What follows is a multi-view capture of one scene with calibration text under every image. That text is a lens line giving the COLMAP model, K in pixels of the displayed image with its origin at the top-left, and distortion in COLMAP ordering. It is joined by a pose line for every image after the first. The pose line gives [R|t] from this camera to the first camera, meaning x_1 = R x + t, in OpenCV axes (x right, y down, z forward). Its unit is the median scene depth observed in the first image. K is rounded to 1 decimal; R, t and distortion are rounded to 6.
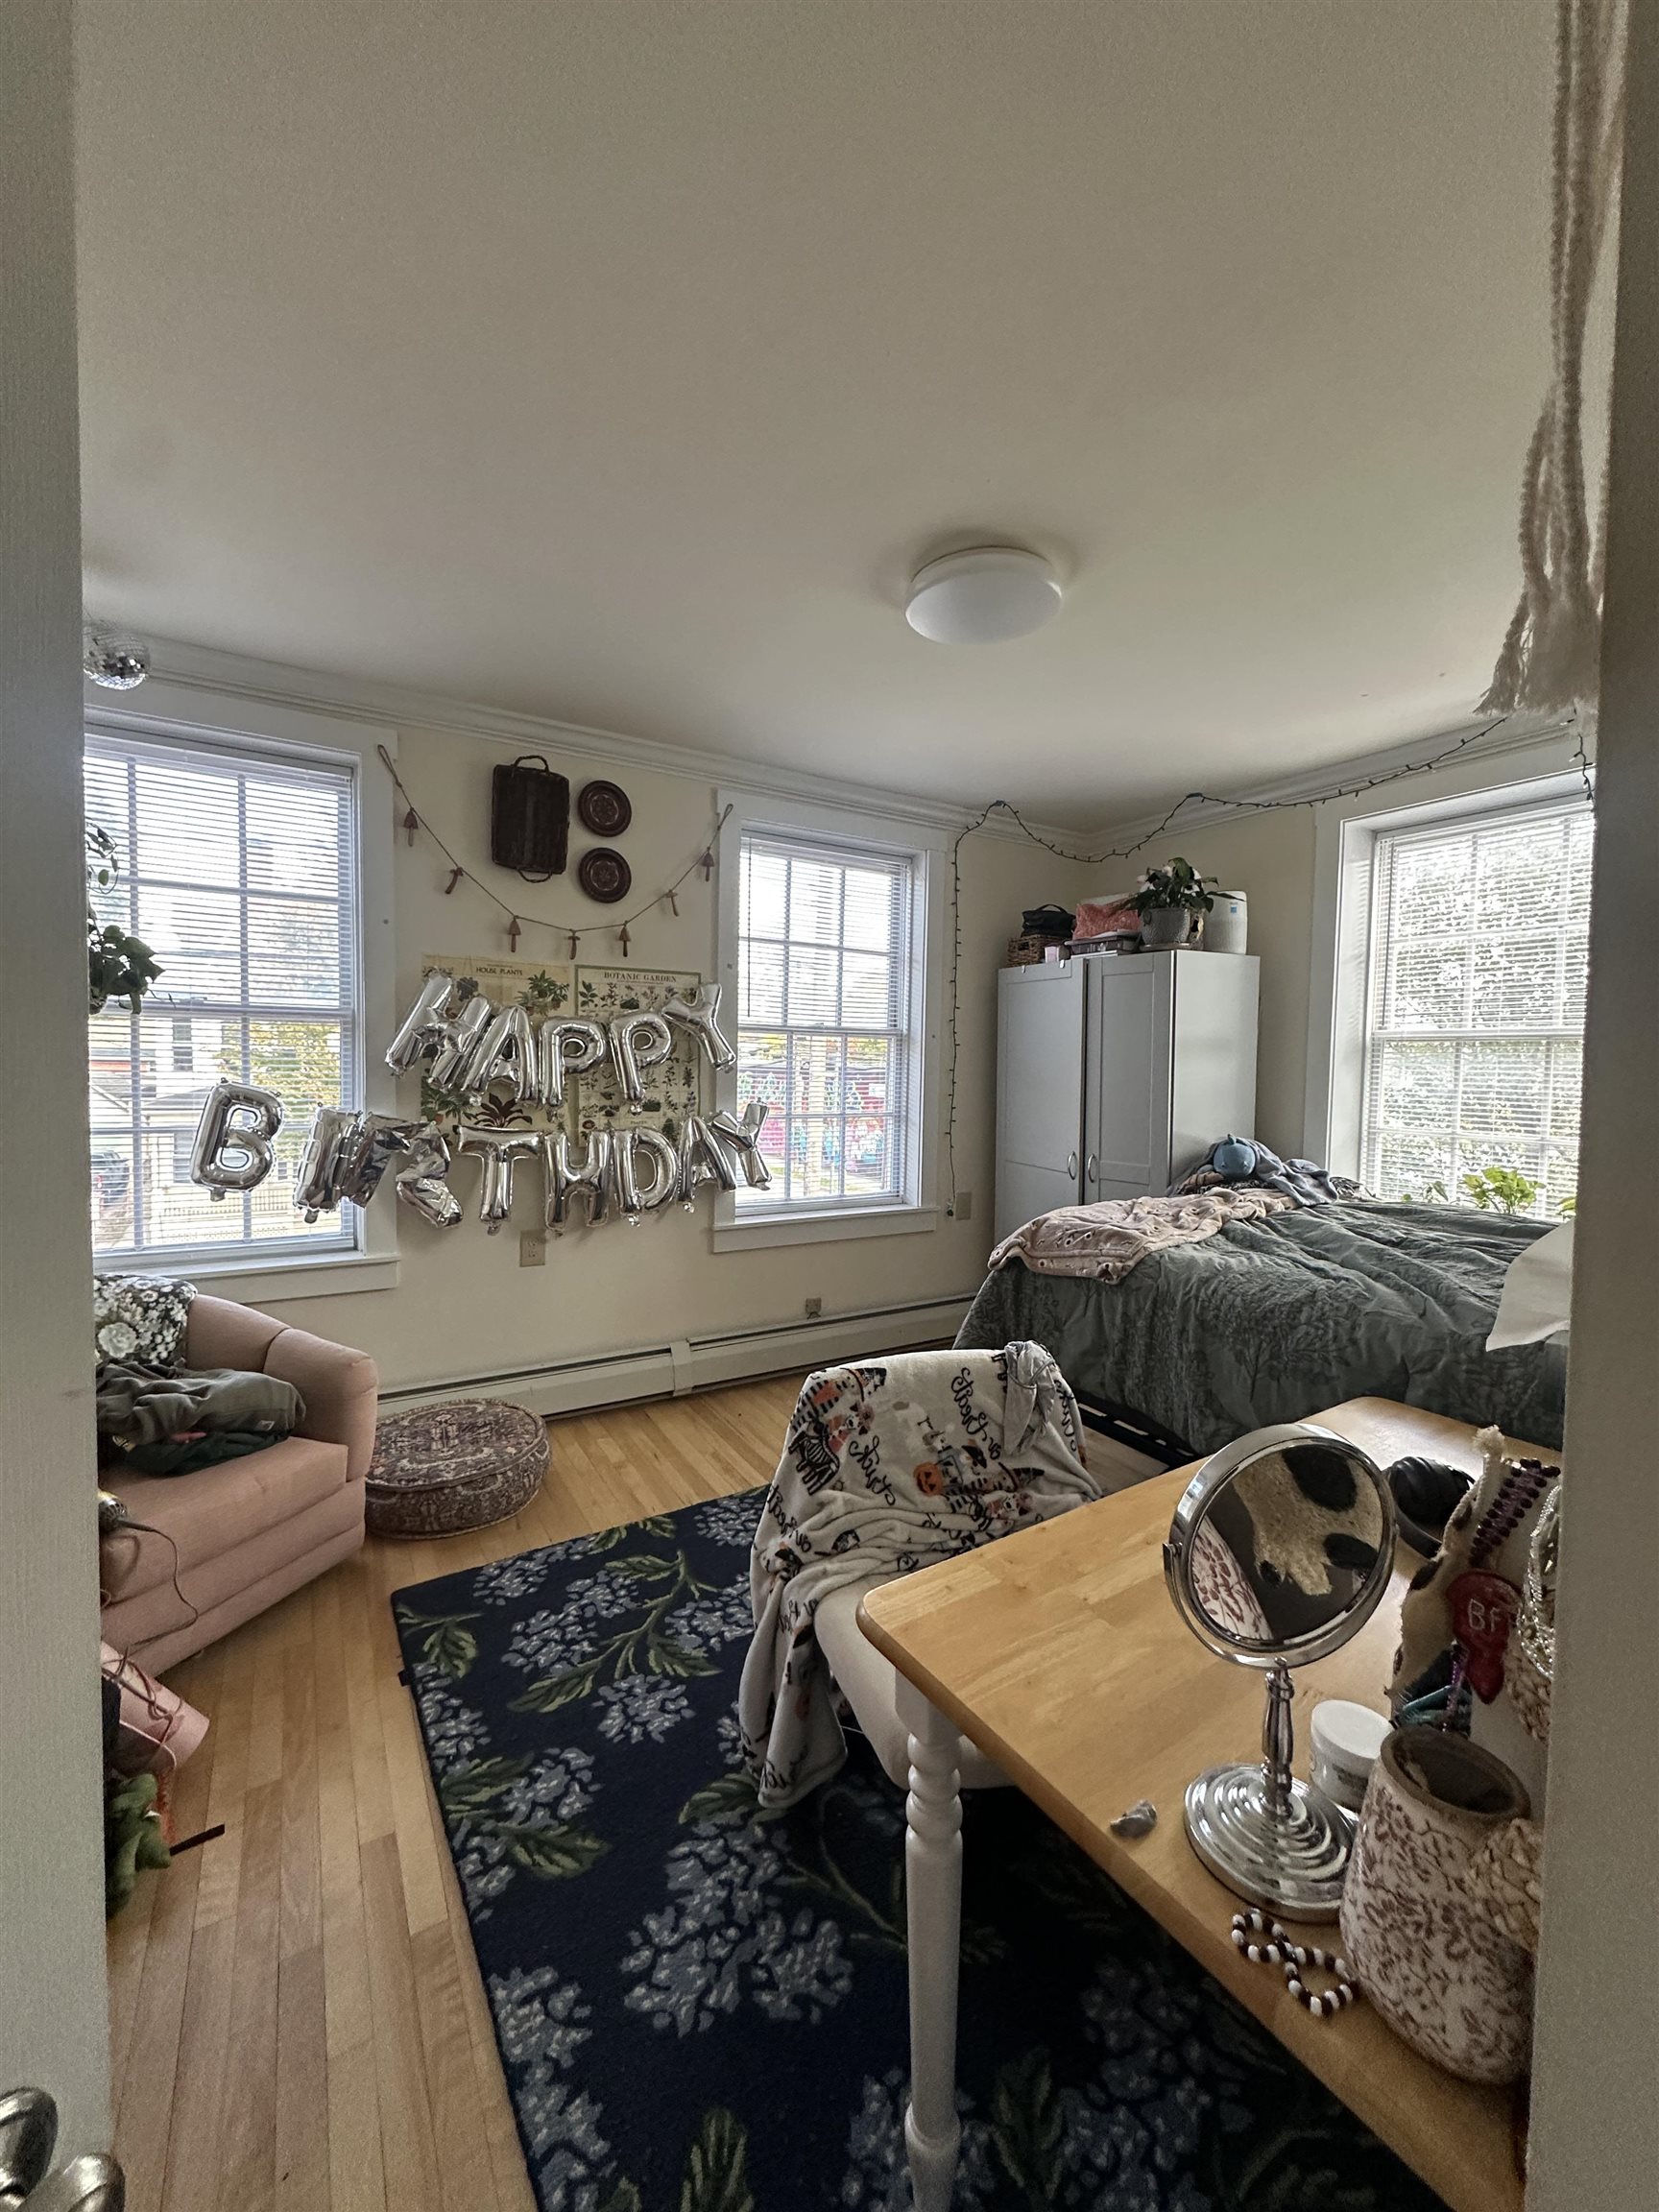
lens RADIAL K [[882.4, 0, 826.5], [0, 882.4, 1096.8], [0, 0, 1]] dist [-0.000981, -0.000030]
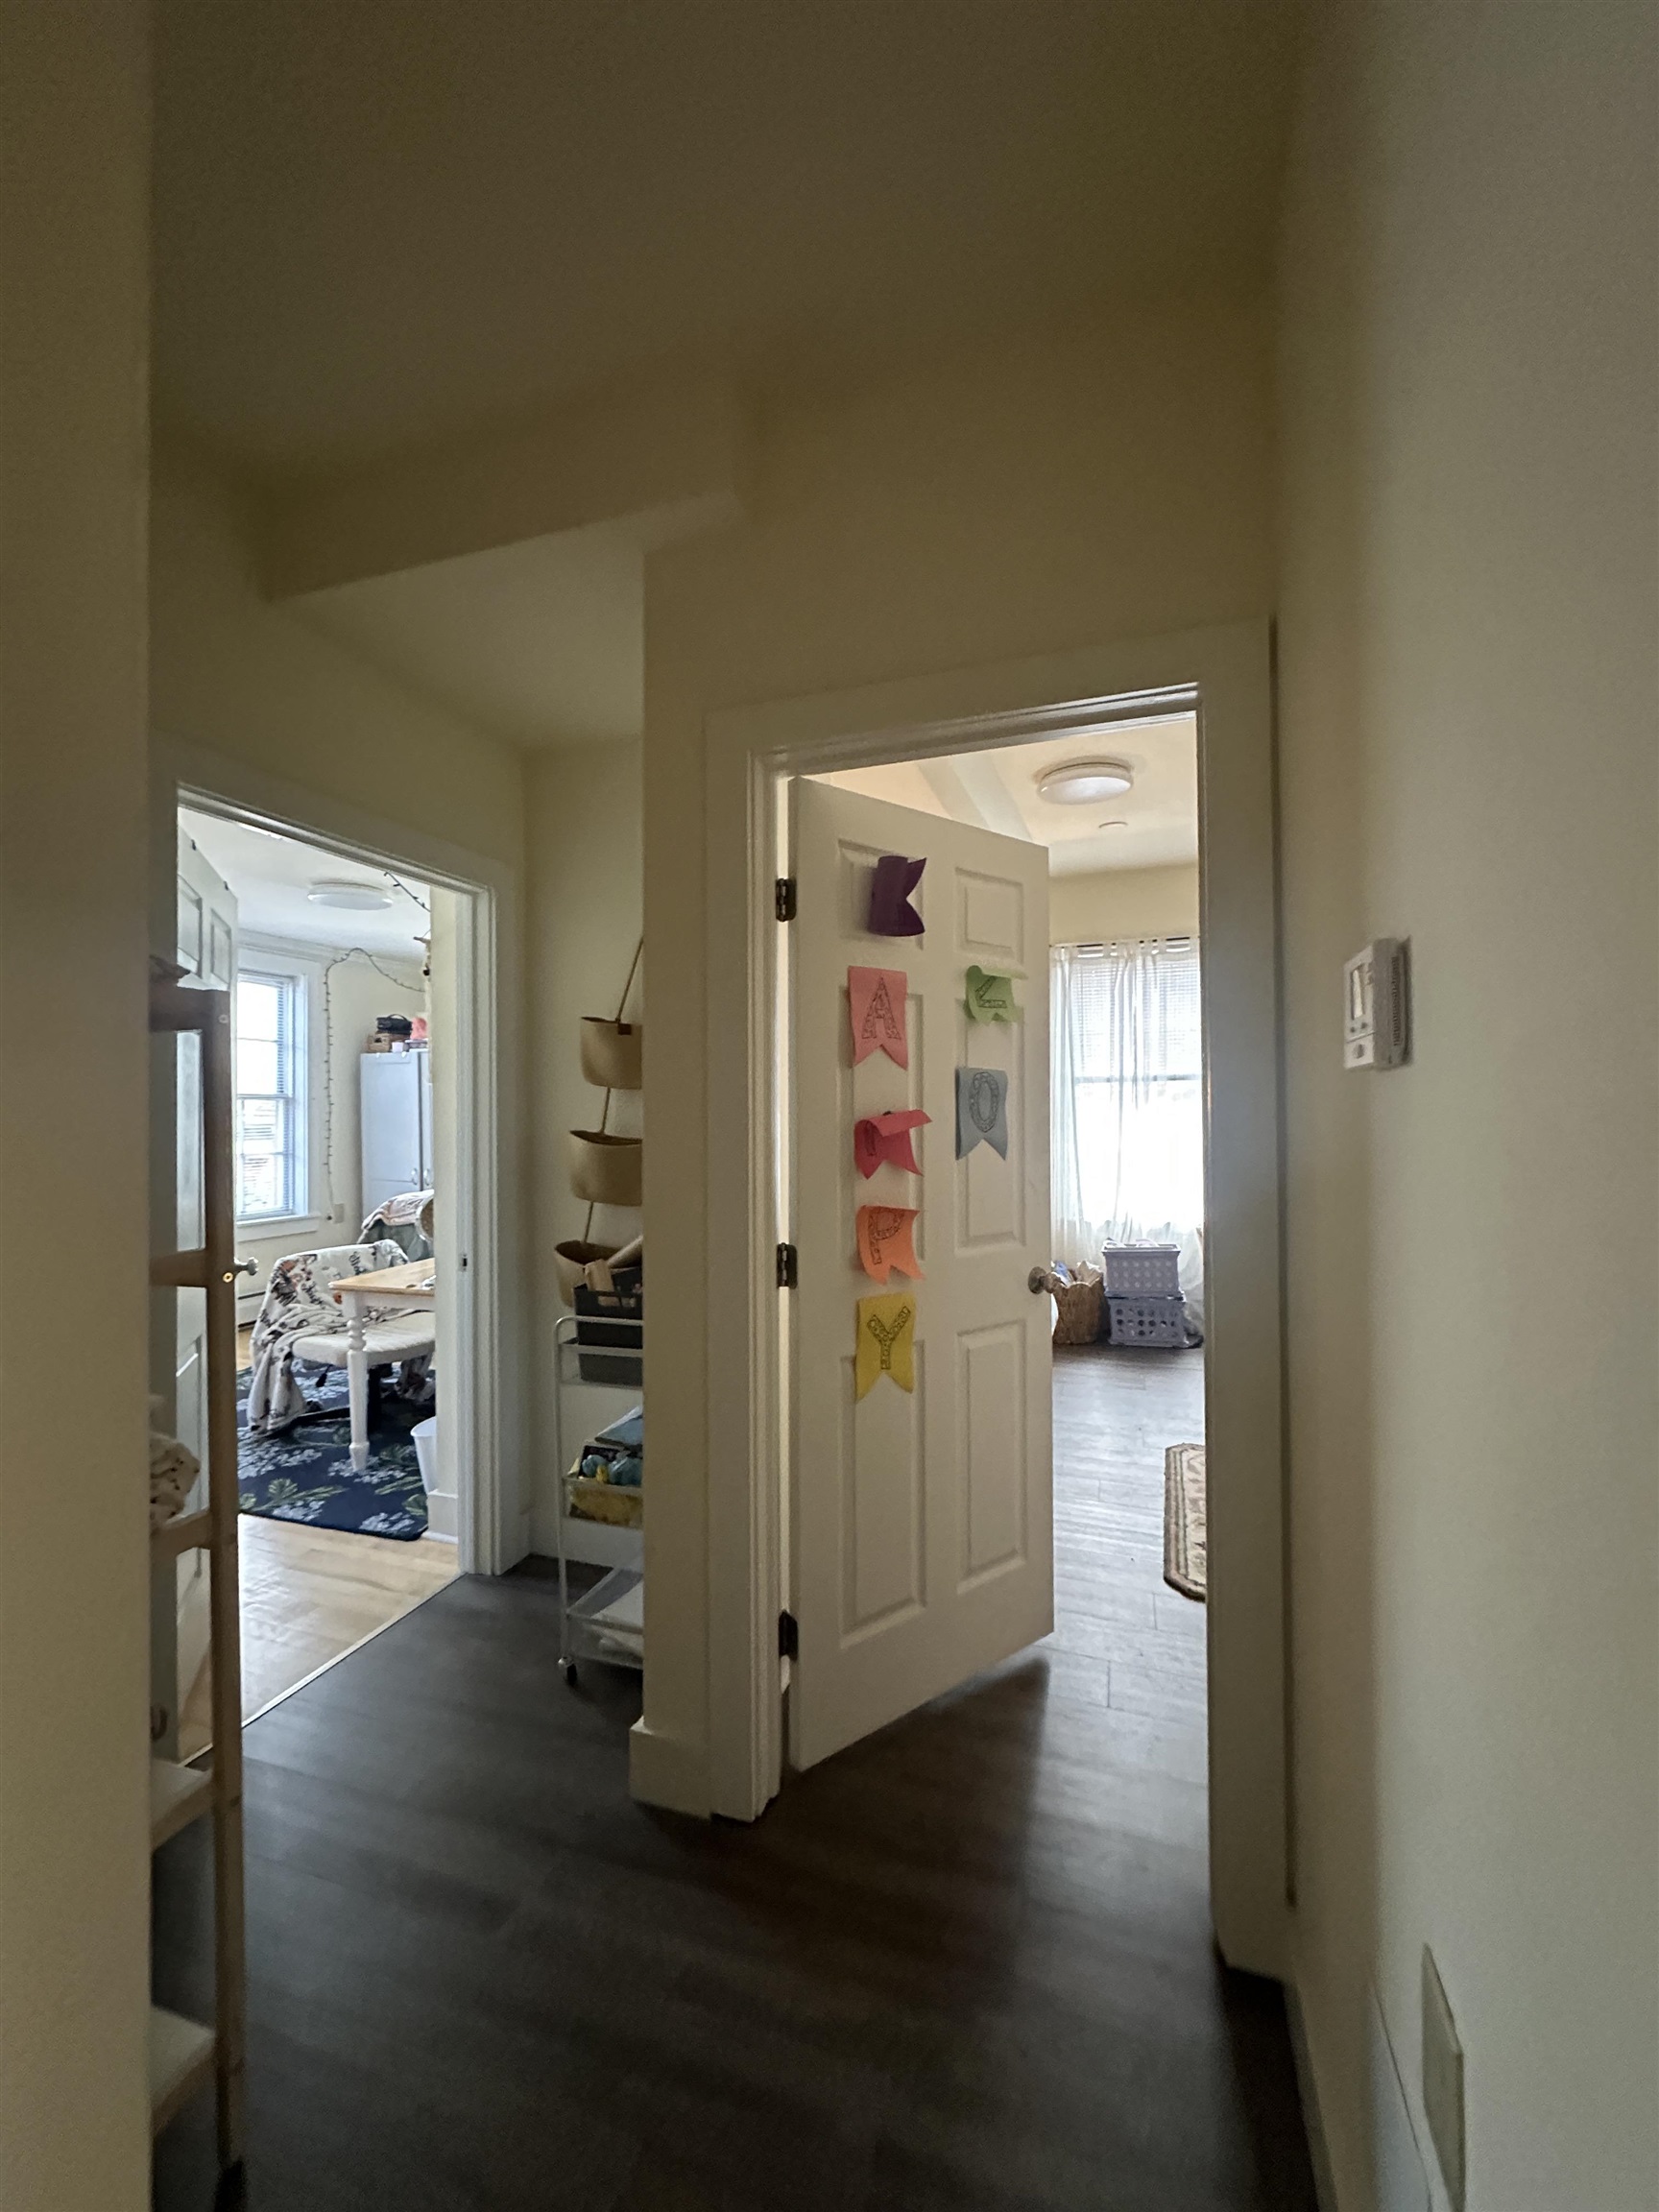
lens RADIAL K [[882.4, 0, 825.4], [0, 882.4, 1106.6], [0, 0, 1]] dist [-0.000981, -0.000030]
pose [[0.774446, -0.020155, 0.632319, -0.338049], [0.046322, 0.998616, -0.024903, 0.048746], [-0.630942, 0.048576, 0.774308, -1.554501]]
